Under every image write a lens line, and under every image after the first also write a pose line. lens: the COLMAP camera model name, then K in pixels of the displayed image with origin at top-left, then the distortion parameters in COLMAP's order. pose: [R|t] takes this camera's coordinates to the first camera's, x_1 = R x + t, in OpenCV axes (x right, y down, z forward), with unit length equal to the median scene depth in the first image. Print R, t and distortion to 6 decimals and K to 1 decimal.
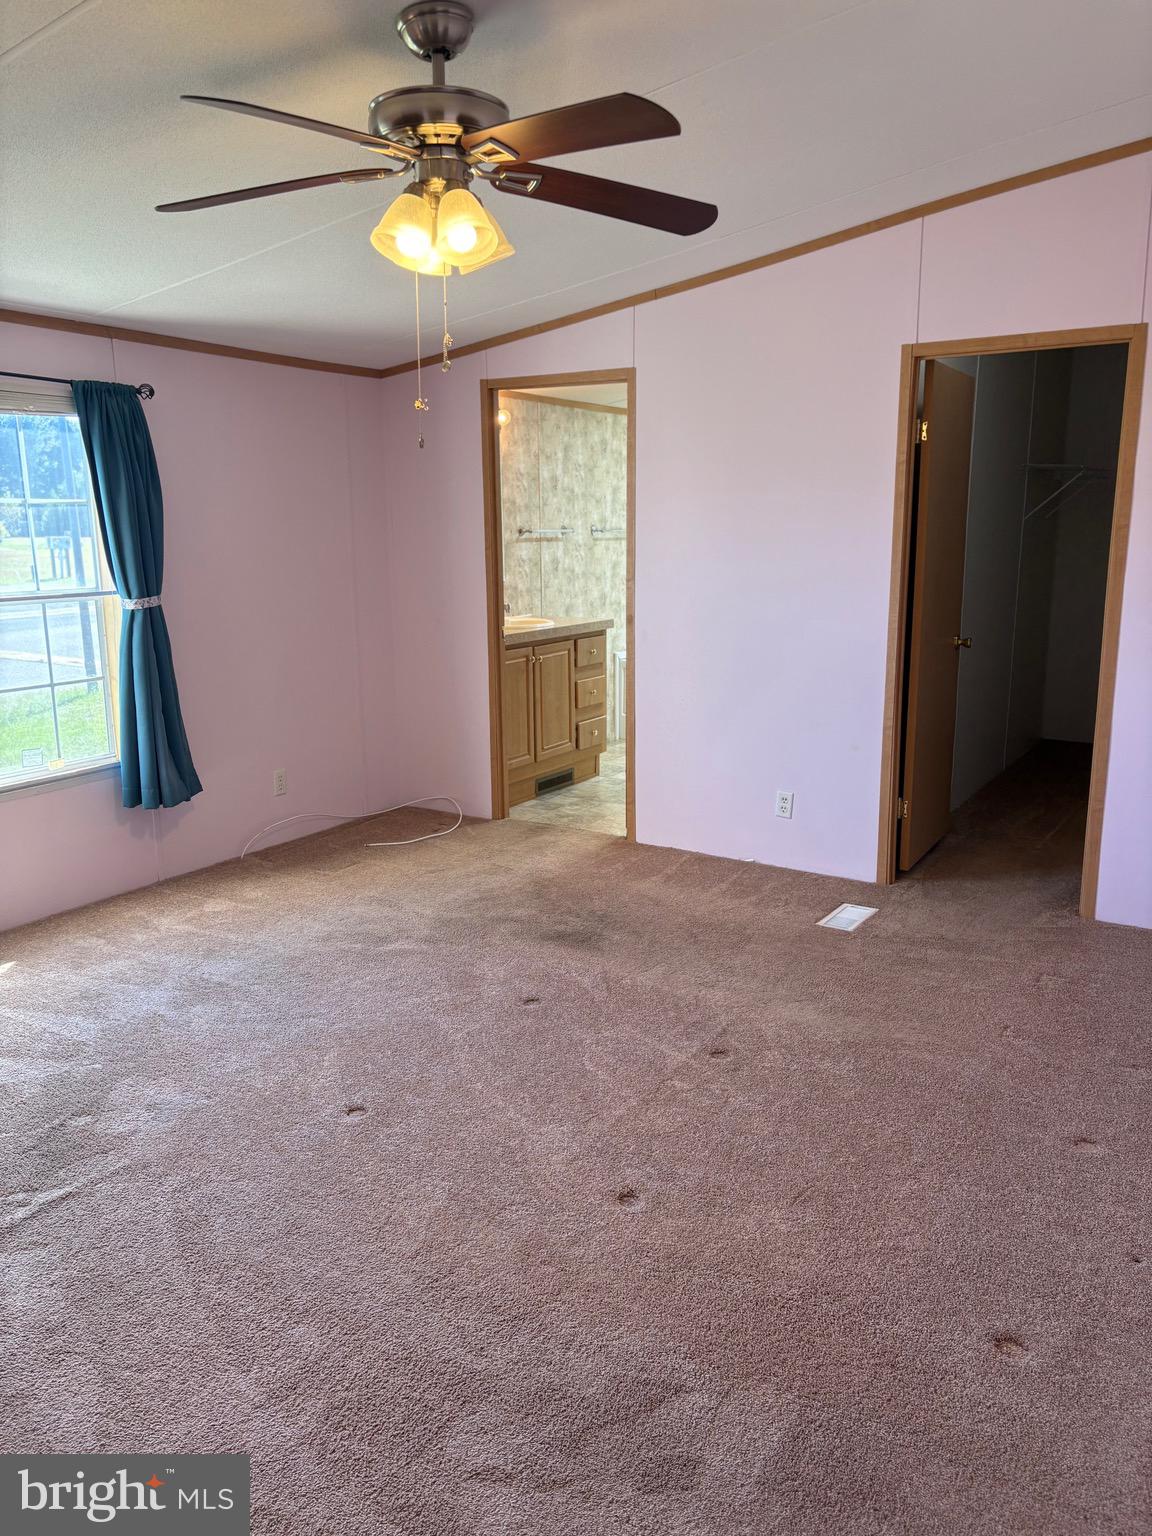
lens RADIAL K [[1159.4, 0, 571.7], [0, 1159.4, 782.4], [0, 0, 1]] dist [0.071926, -0.080713]
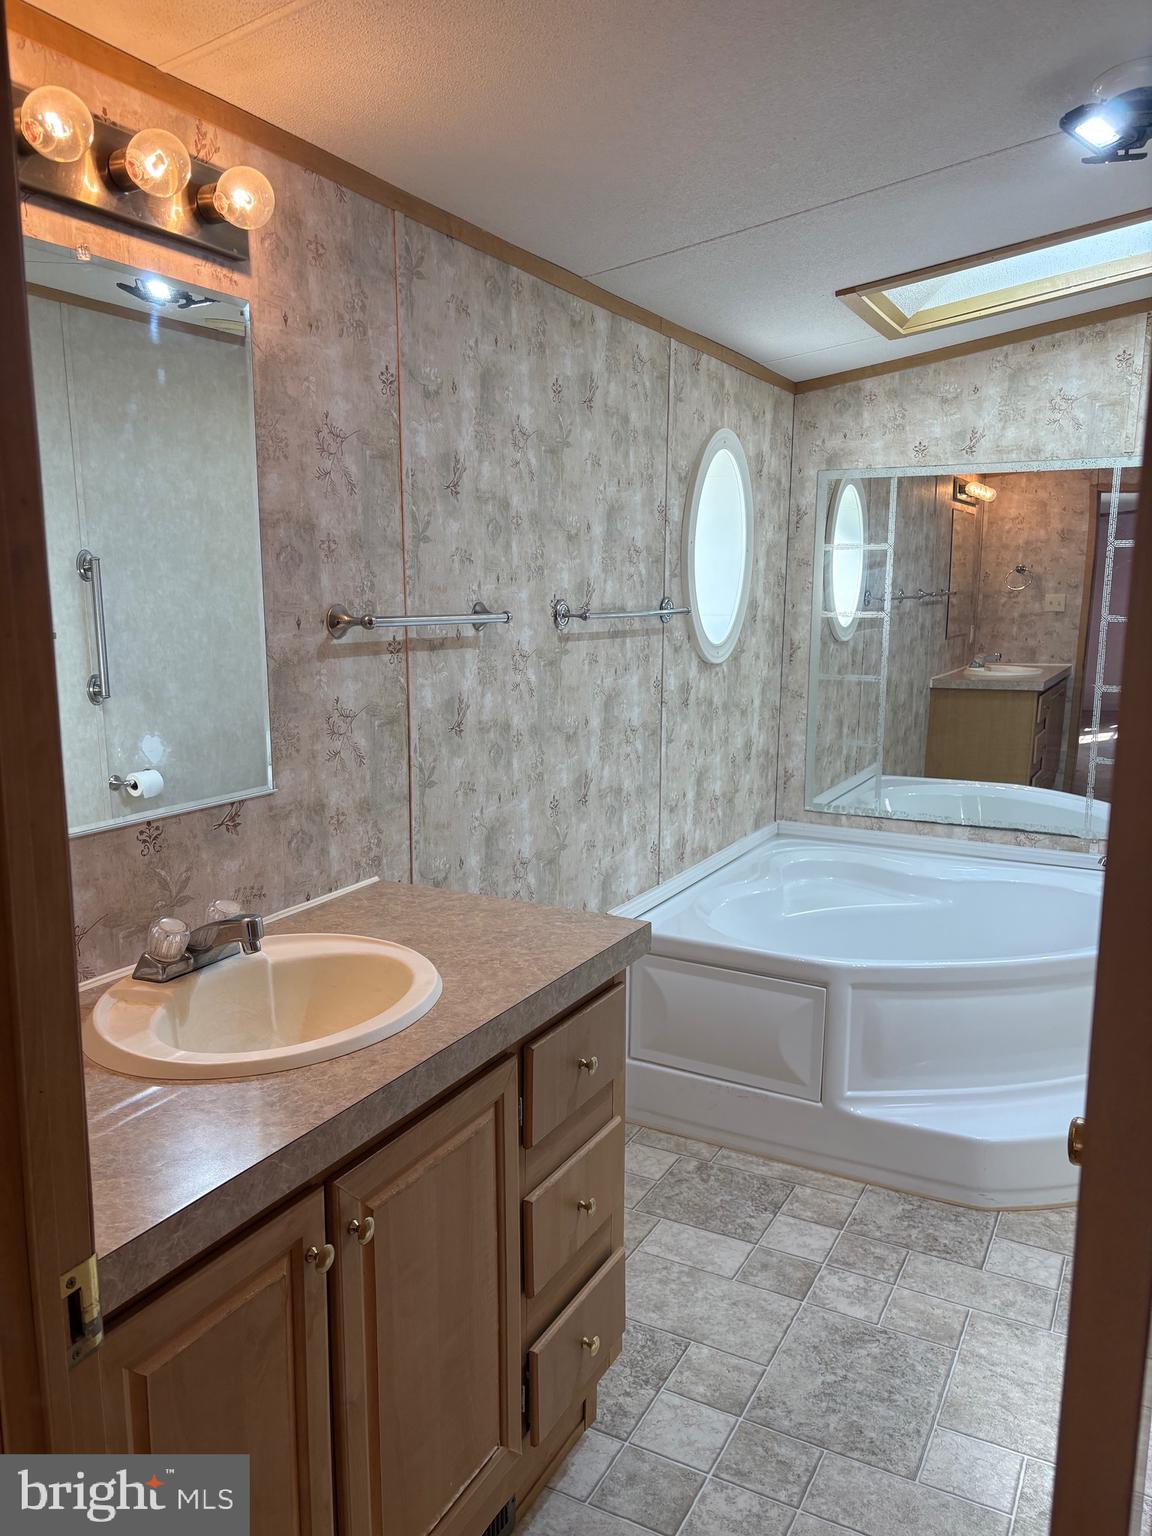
lens RADIAL K [[1124.8, 0, 567.8], [0, 1124.8, 785.3], [0, 0, 1]] dist [0.064833, -0.094646]
pose [[0.997697, -0.000132, 0.067828, -0.003448], [0.003144, 0.999013, -0.044310, -0.153228], [-0.067755, 0.044422, 0.996713, 0.674713]]
